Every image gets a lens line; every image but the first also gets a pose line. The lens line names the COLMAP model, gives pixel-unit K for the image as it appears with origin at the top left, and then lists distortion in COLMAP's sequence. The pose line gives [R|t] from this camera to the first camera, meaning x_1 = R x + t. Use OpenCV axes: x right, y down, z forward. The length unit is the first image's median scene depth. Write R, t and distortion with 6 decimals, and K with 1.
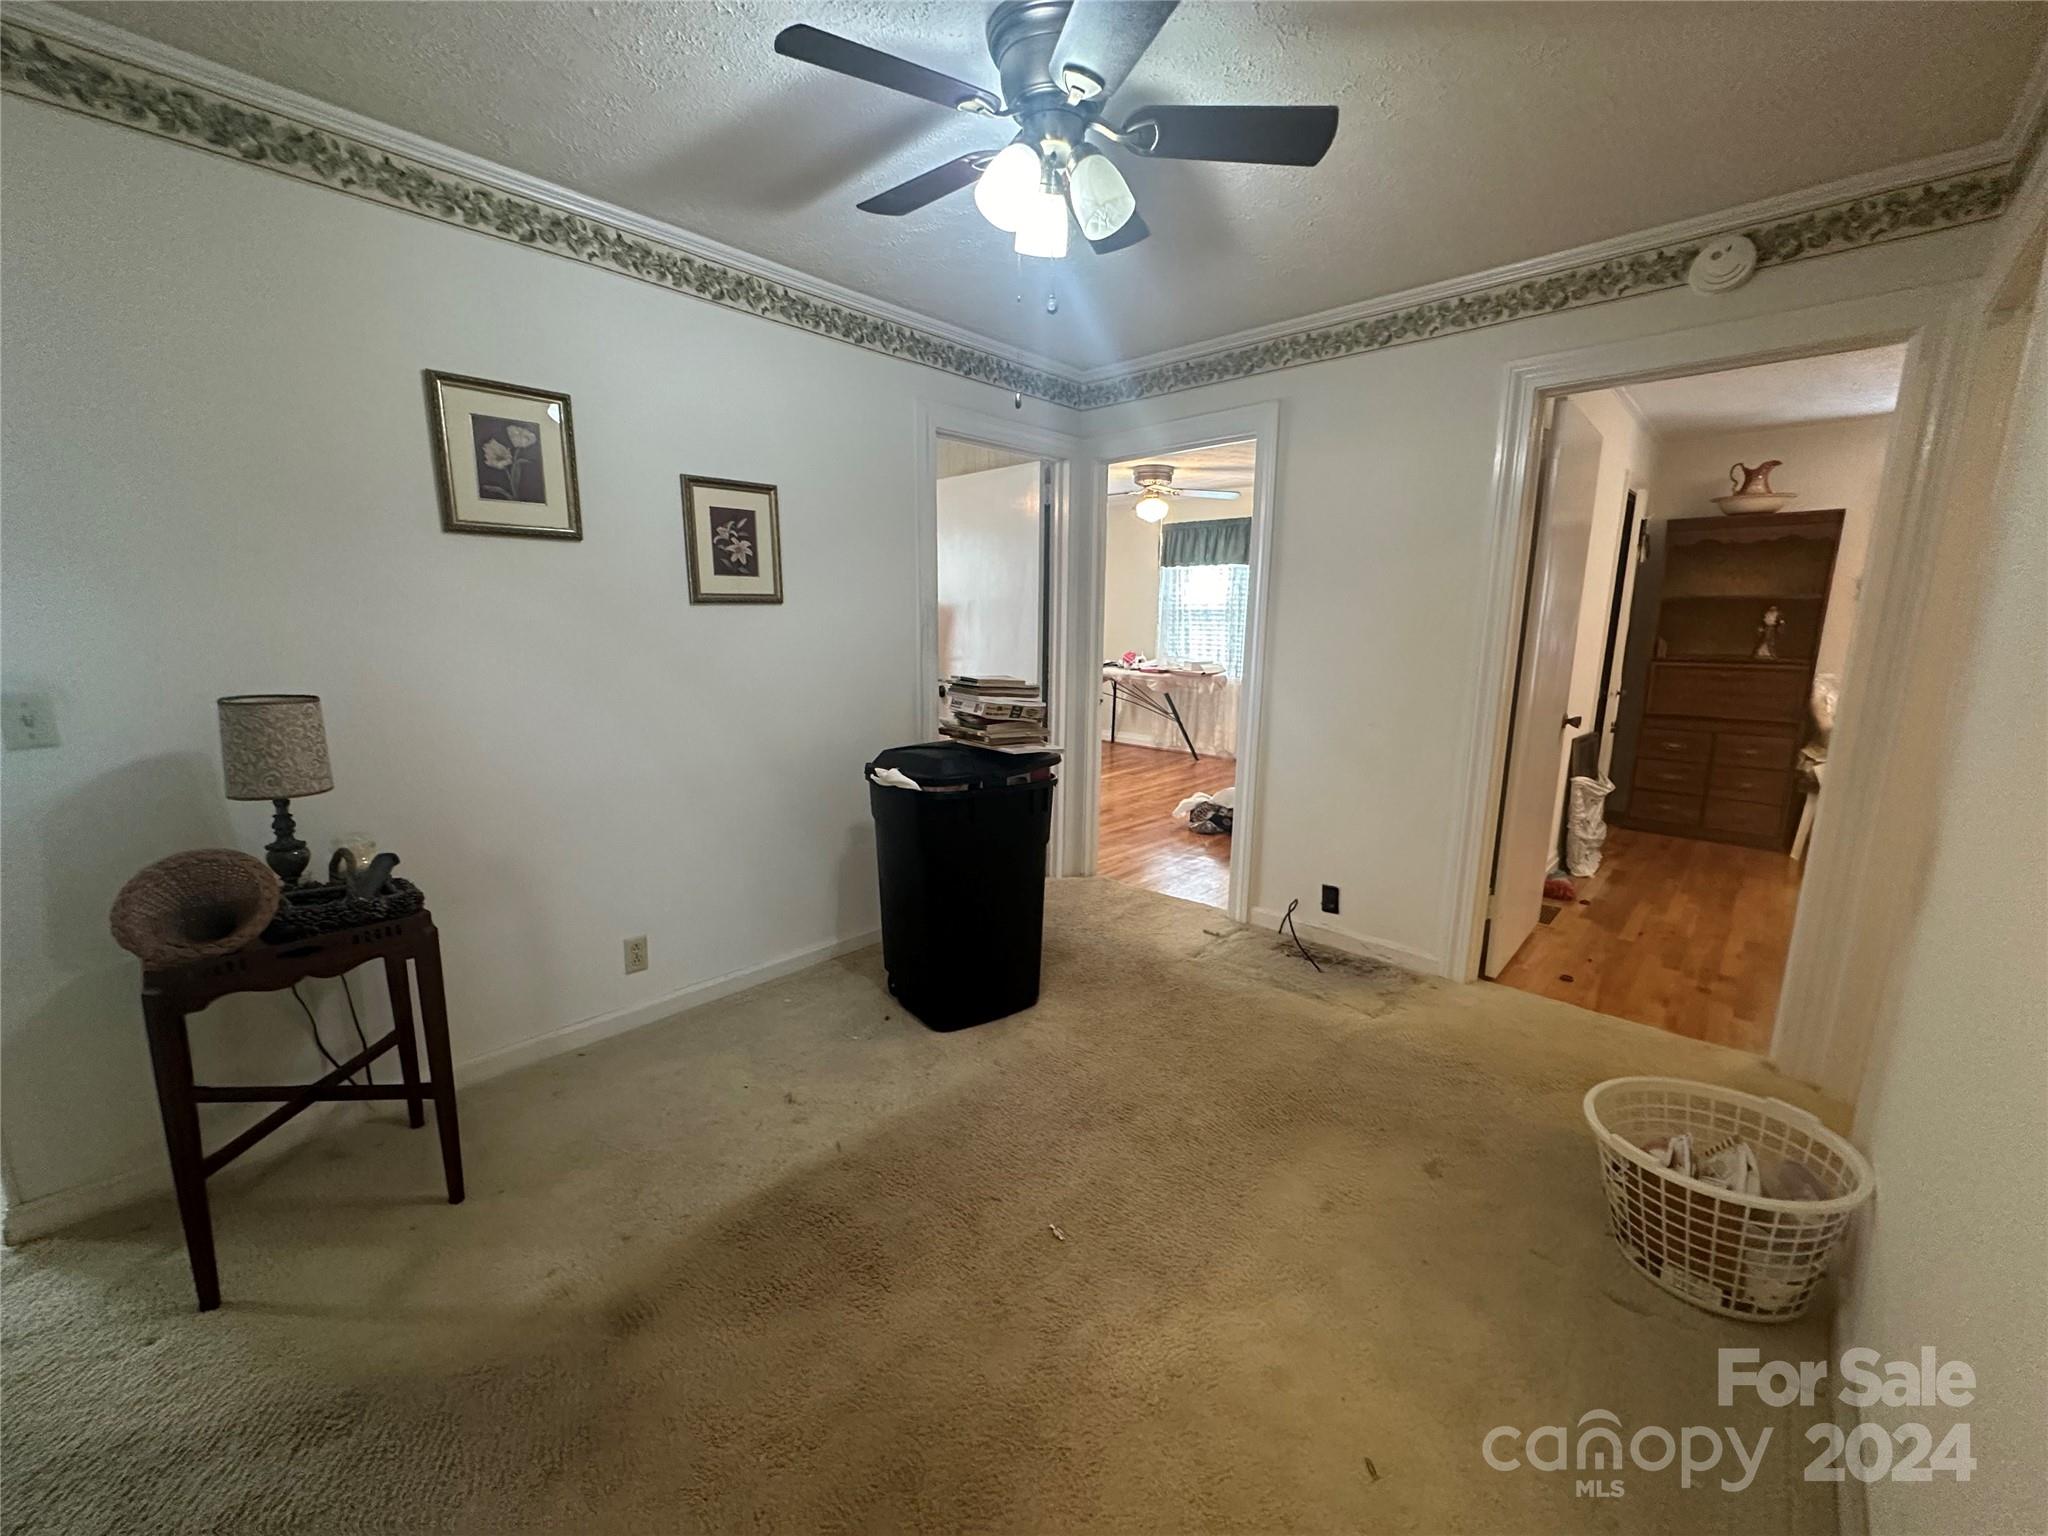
lens RADIAL K [[813.0, 0, 1012.7], [0, 813.0, 776.9], [0, 0, 1]] dist [-0.000827, 0.000042]
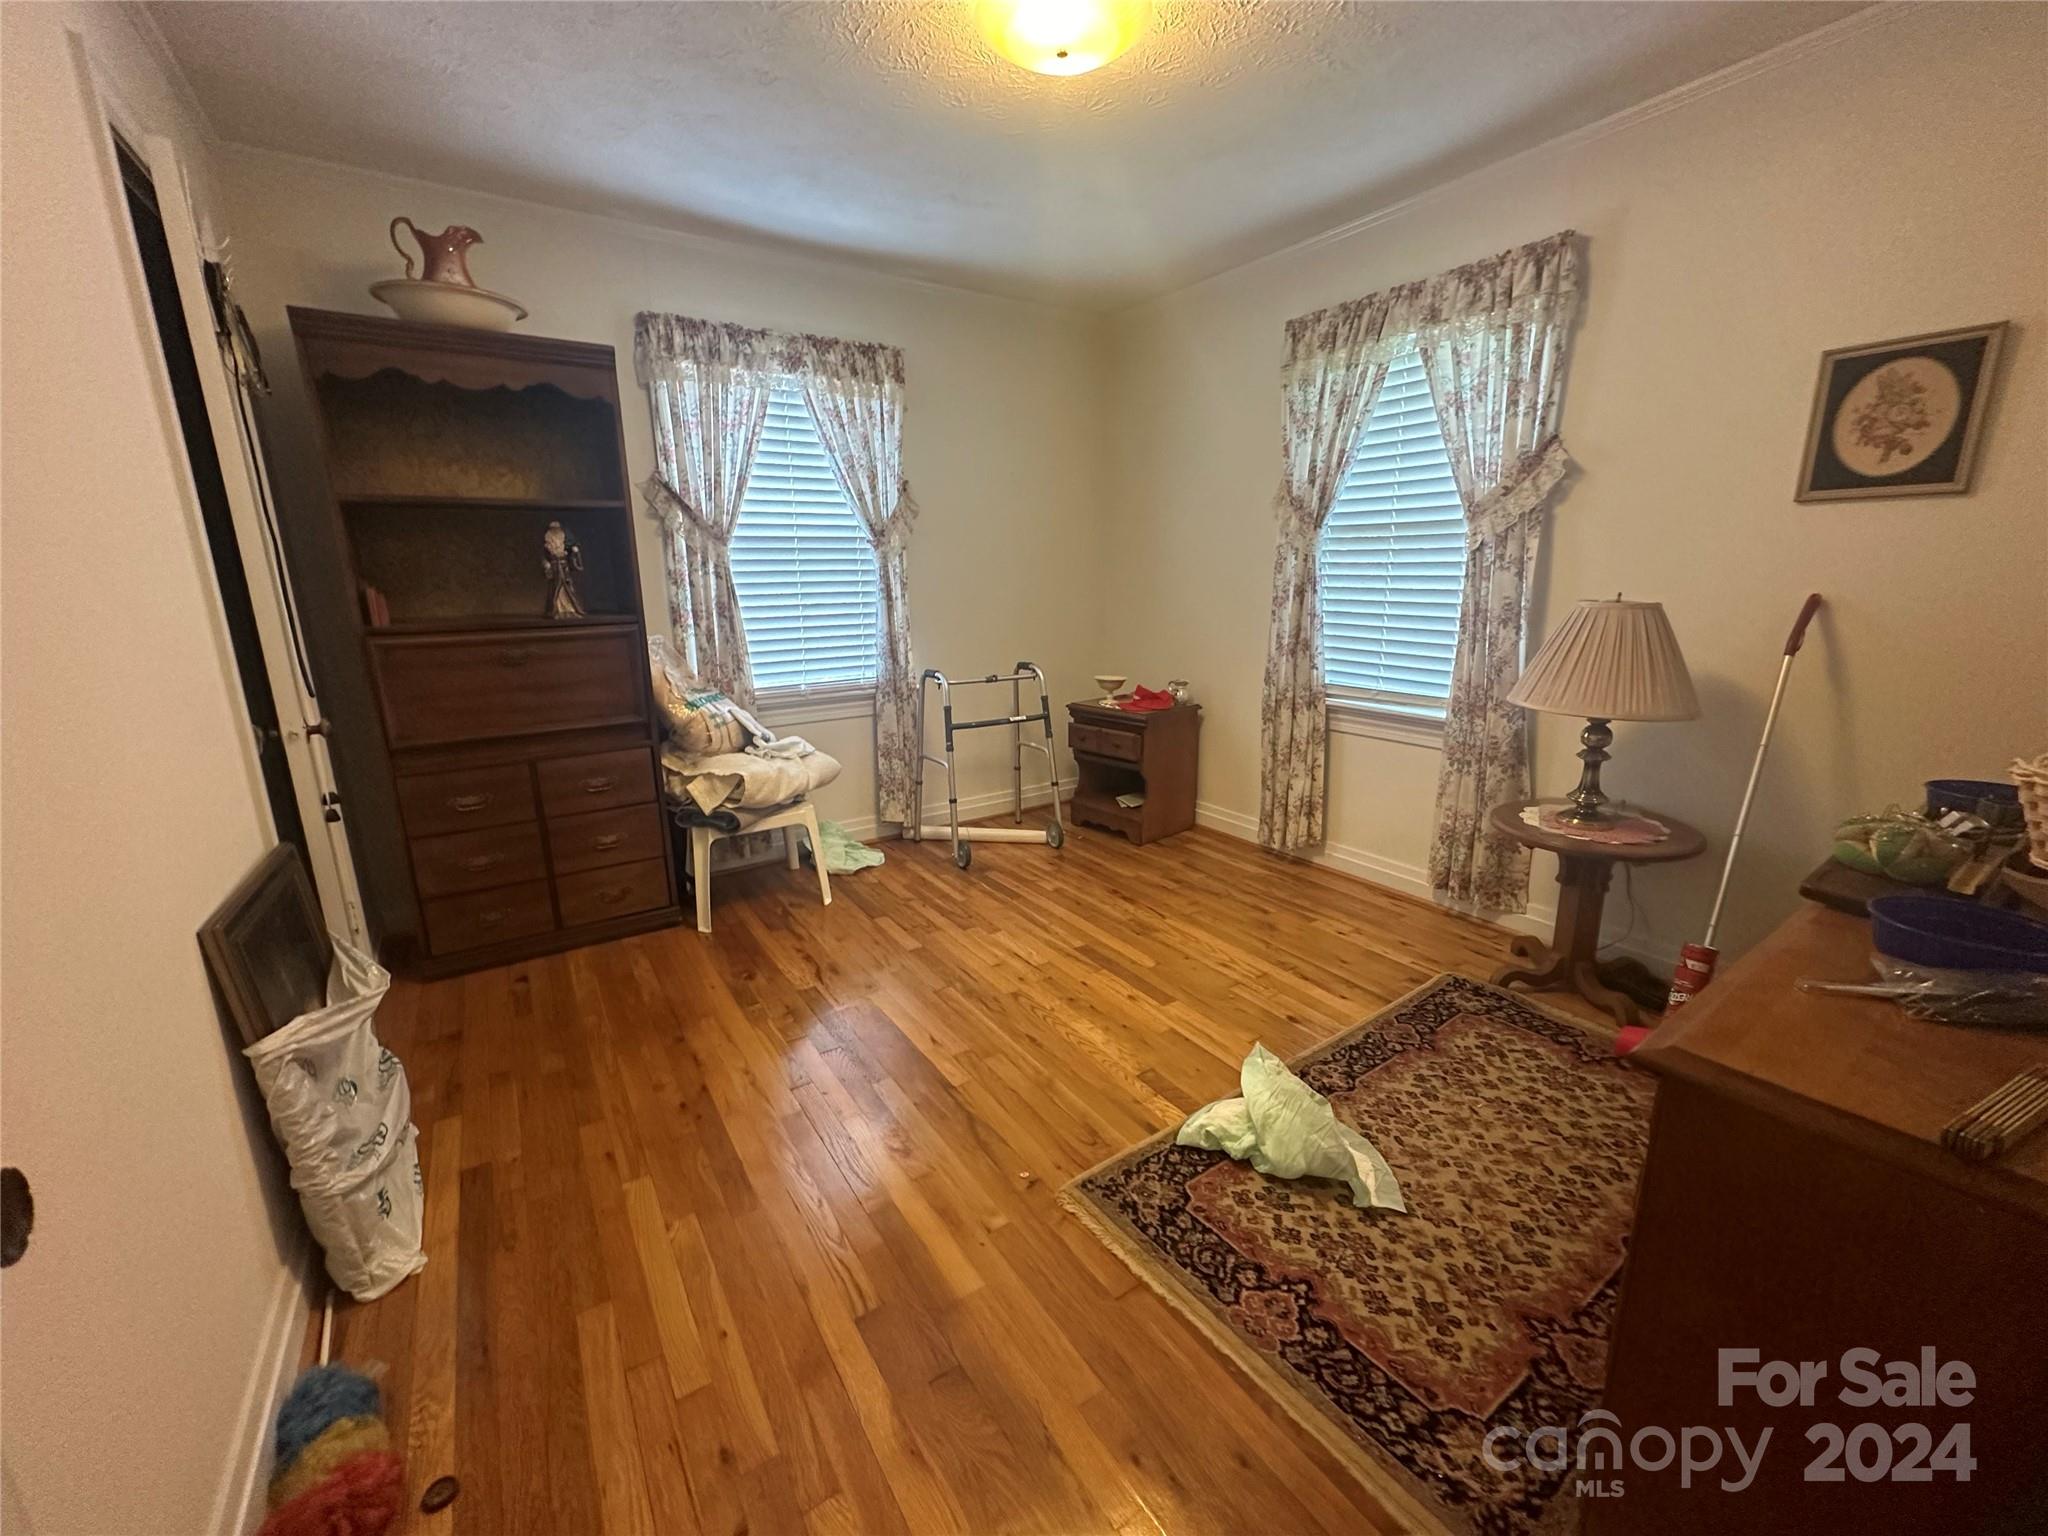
lens RADIAL K [[813.0, 0, 1025.1], [0, 813.0, 762.2], [0, 0, 1]] dist [-0.000827, 0.000042]
pose [[0.227135, -0.234939, 0.945100, 0.313733], [0.203732, 0.960454, 0.189793, -0.064754], [-0.952315, 0.149438, 0.266017, 0.398317]]
